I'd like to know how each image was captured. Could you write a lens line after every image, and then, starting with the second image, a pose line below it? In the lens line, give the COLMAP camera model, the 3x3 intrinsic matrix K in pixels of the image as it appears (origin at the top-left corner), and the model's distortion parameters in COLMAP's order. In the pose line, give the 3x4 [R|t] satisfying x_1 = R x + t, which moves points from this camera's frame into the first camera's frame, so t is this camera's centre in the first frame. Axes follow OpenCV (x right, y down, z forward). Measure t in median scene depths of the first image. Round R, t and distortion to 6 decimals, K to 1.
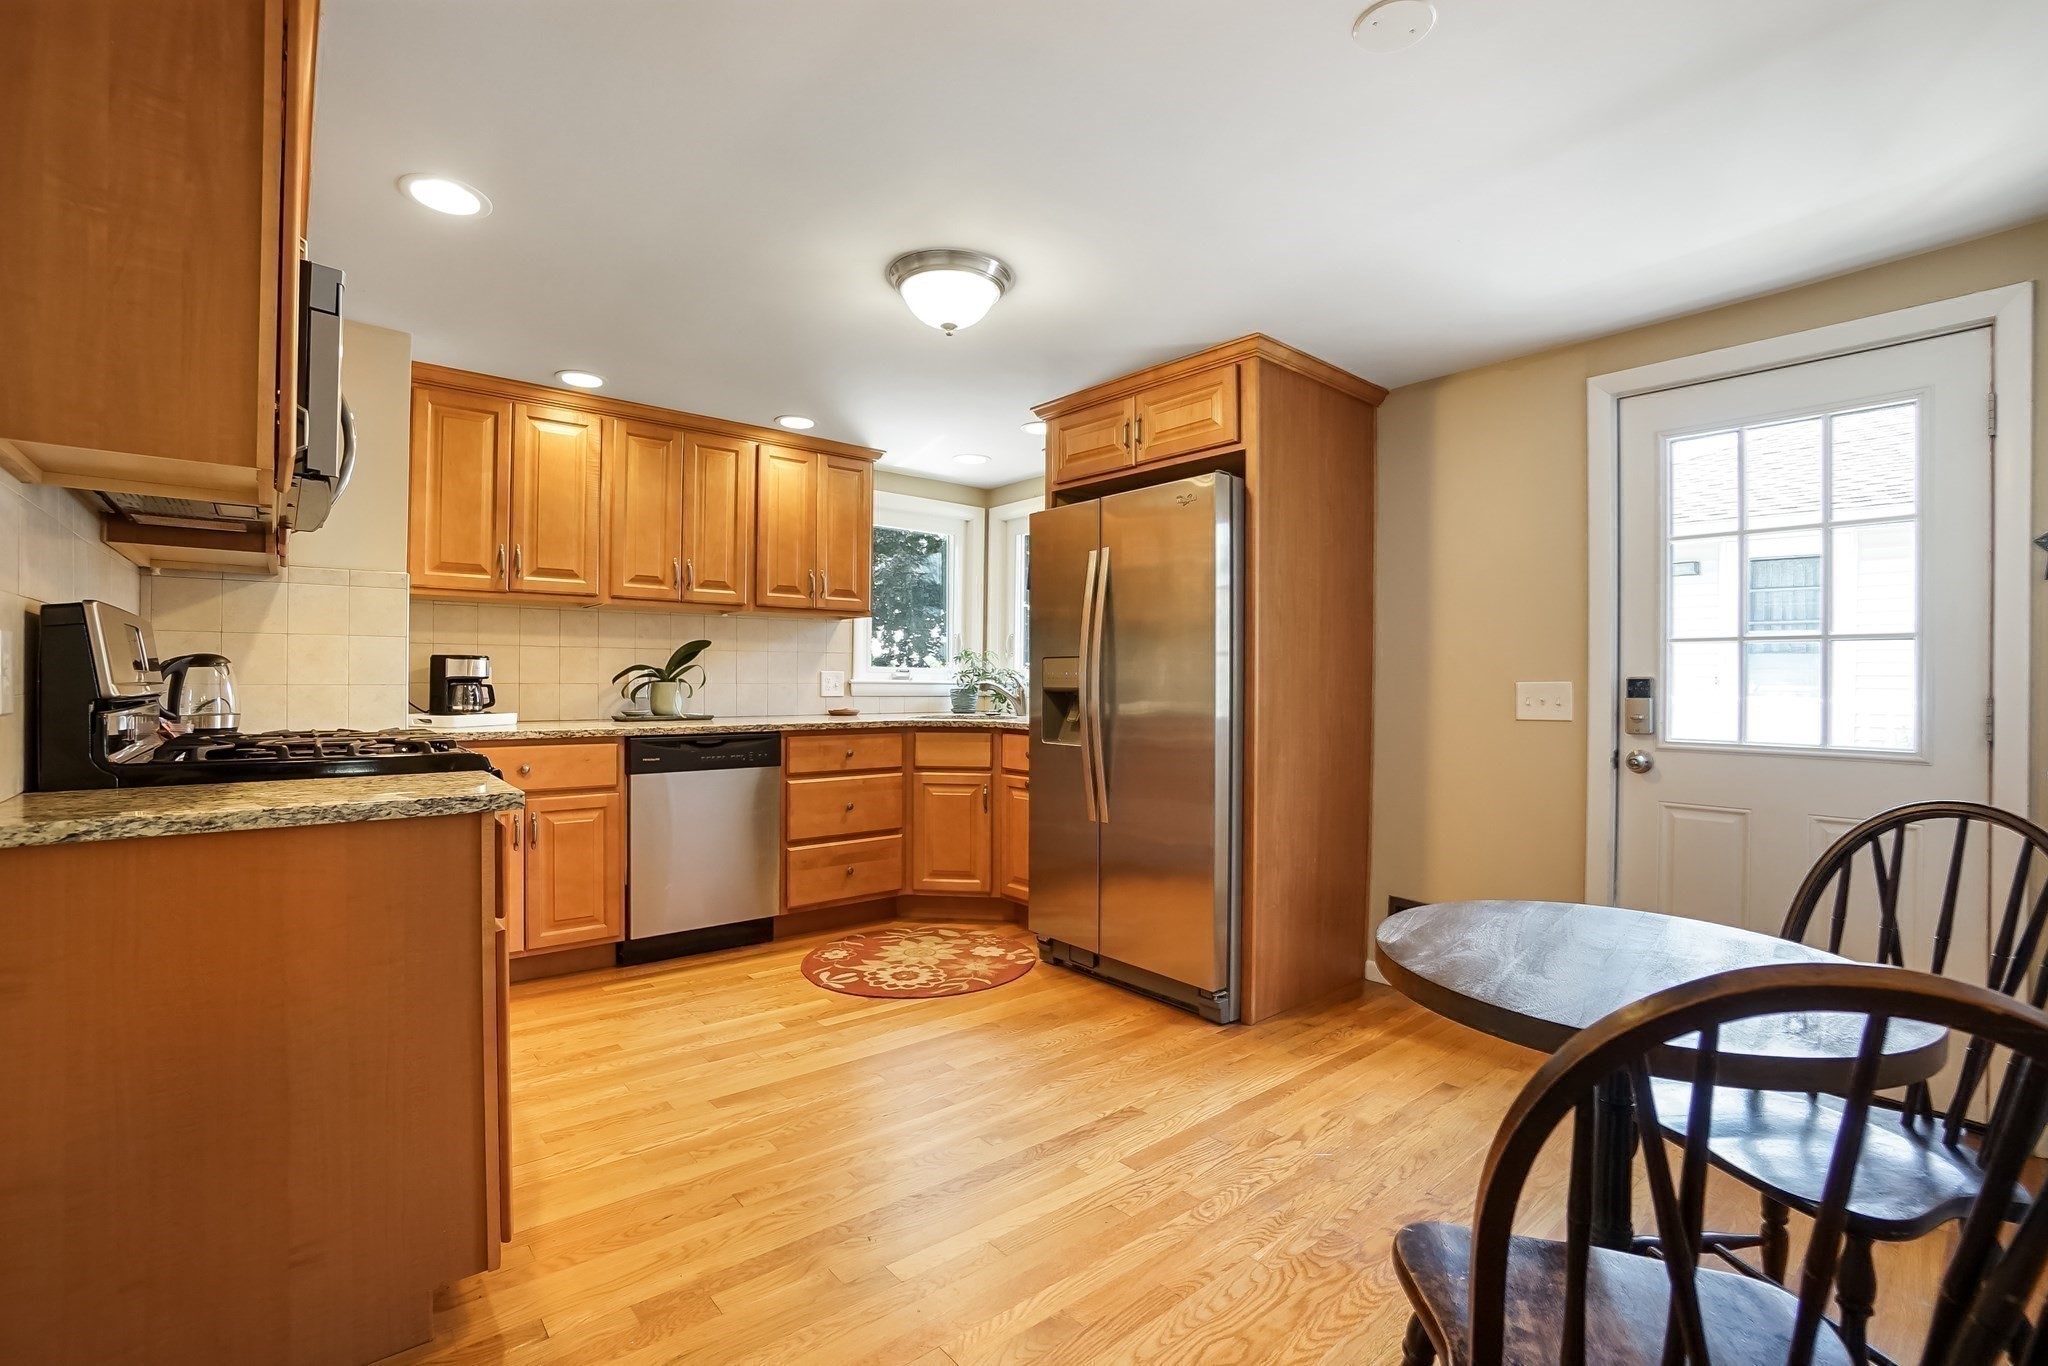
lens RADIAL K [[925.0, 0, 1025.5], [0, 925.0, 672.9], [0, 0, 1]] dist [-0.061326, 0.024313]
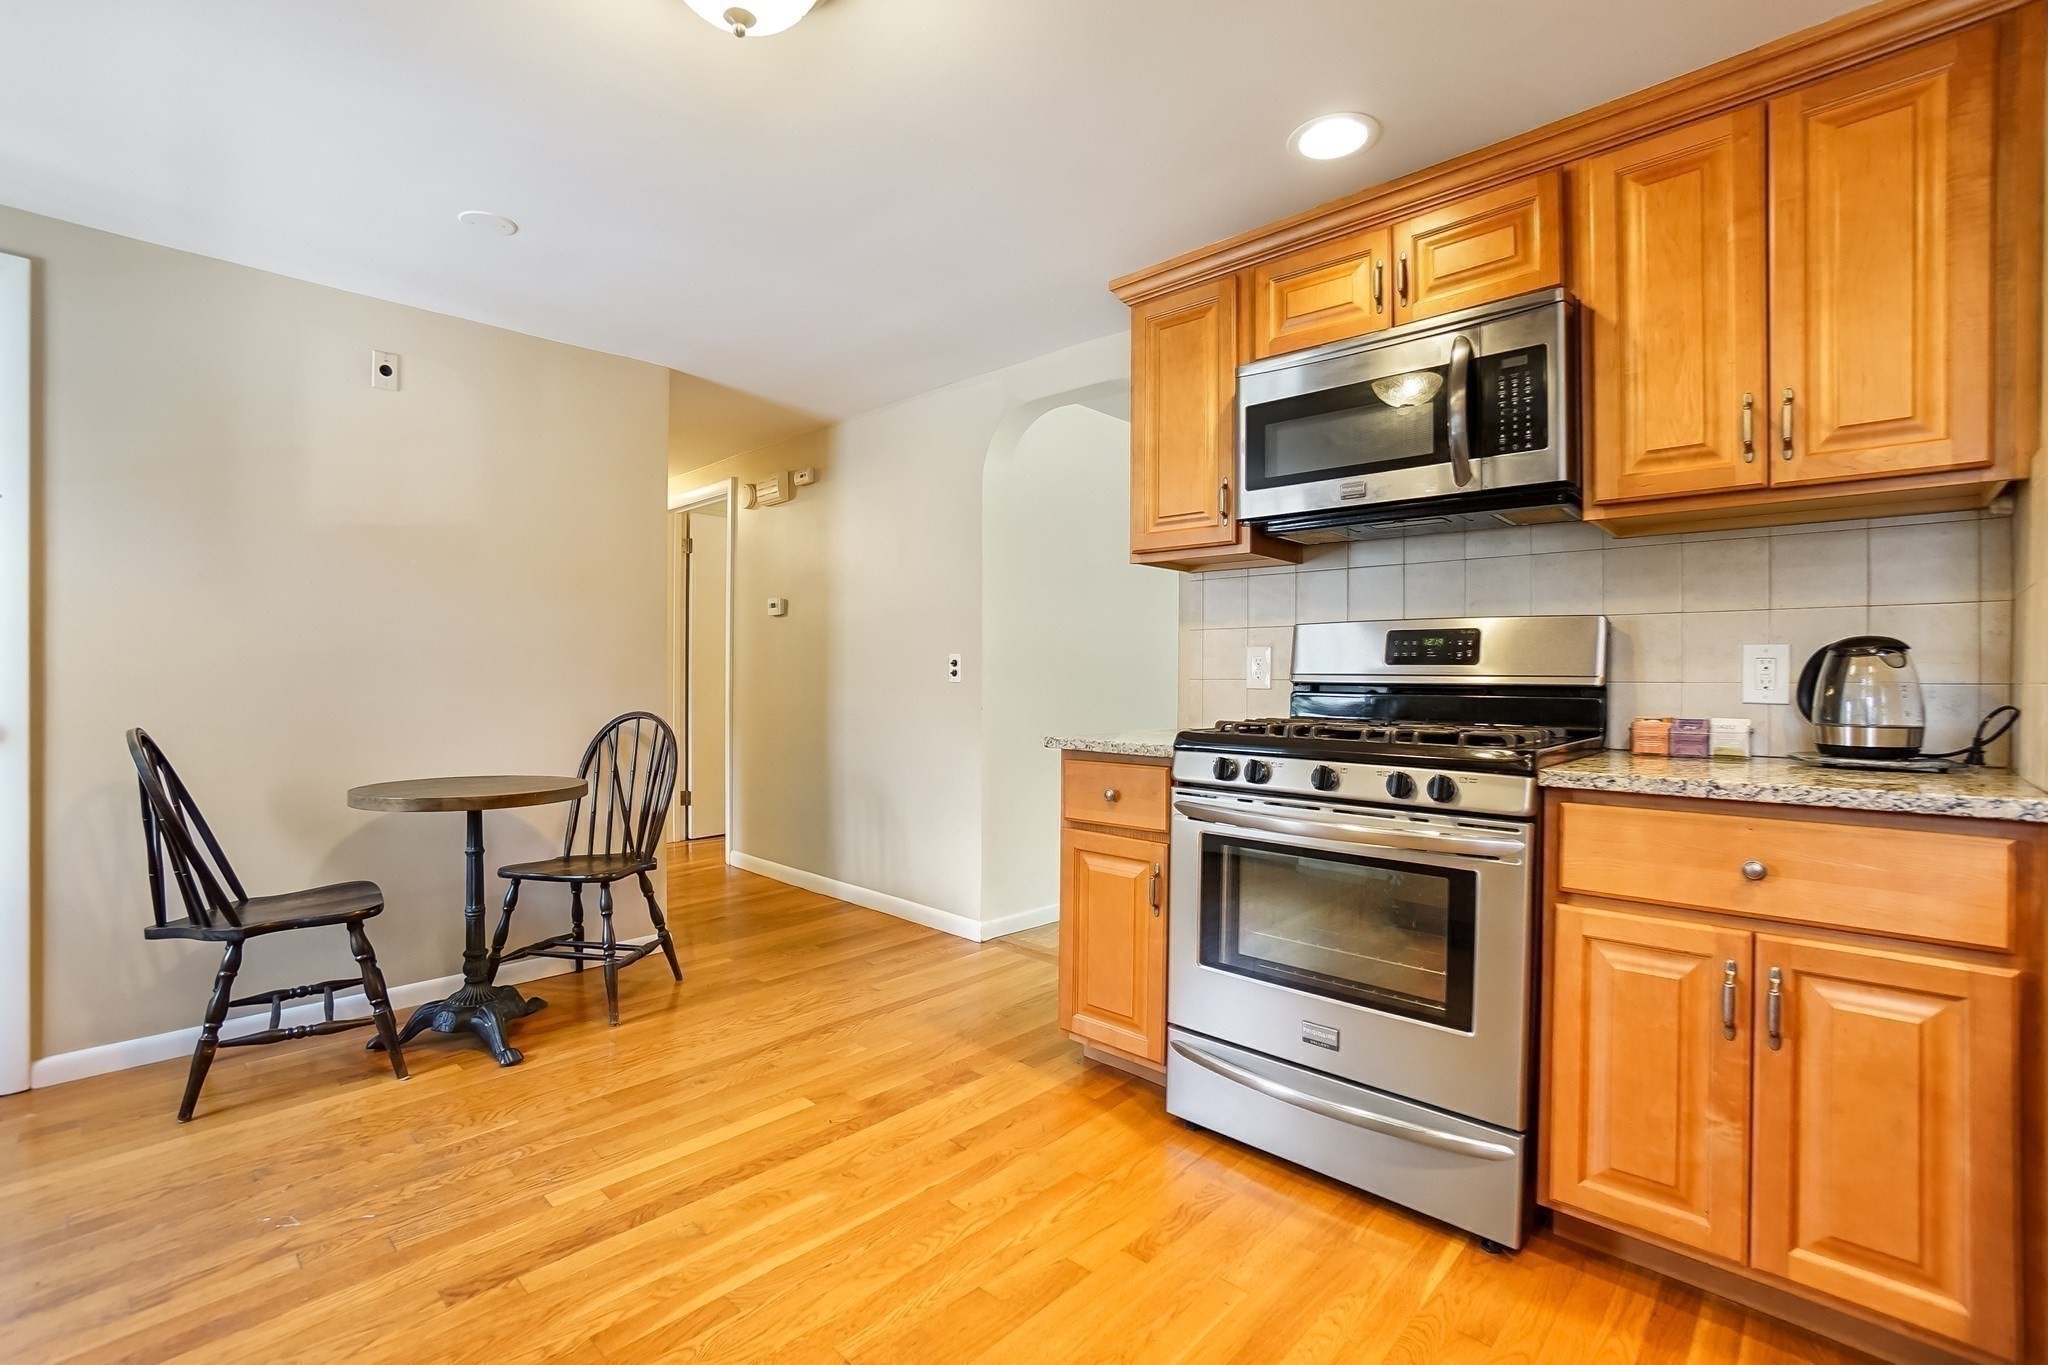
lens RADIAL K [[925.0, 0, 1025.5], [0, 925.0, 672.4], [0, 0, 1]] dist [-0.061326, 0.024313]
pose [[-0.995085, -0.017438, -0.097479, -0.143647], [-0.016265, 0.999786, -0.012813, 0.016584], [0.097681, -0.011164, -0.995155, 1.072121]]
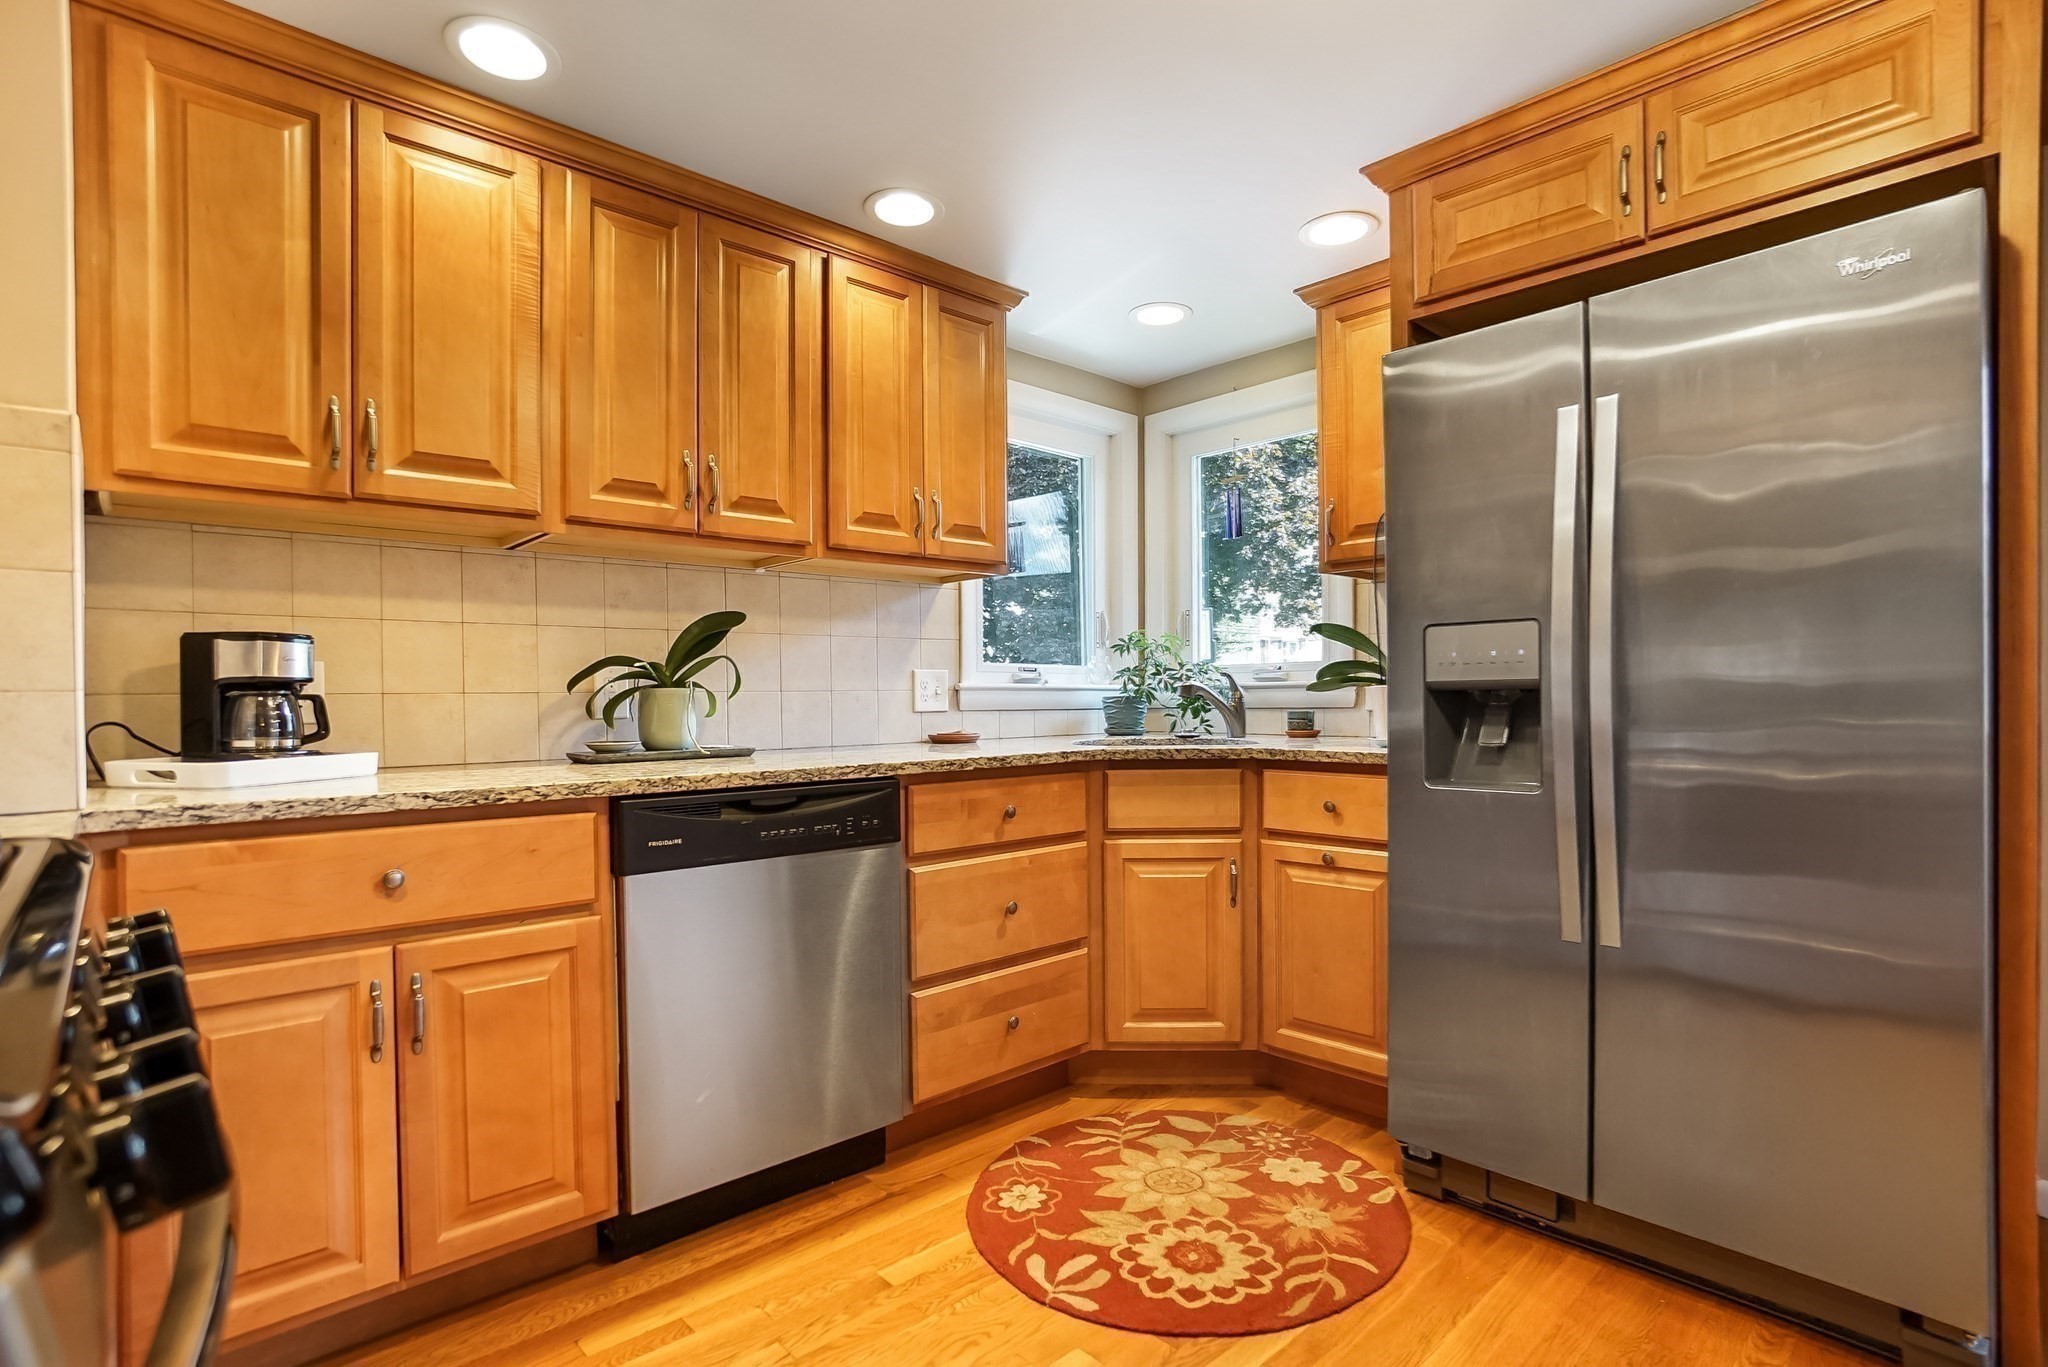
lens RADIAL K [[1008.1, 0, 1034.3], [0, 1008.1, 704.6], [0, 0, 1]] dist [-0.056733, 0.025413]
pose [[0.998184, -0.017579, 0.057610, -0.224851], [0.016826, 0.999767, 0.013534, 0.016355], [-0.057835, -0.012540, 0.998247, 0.427275]]
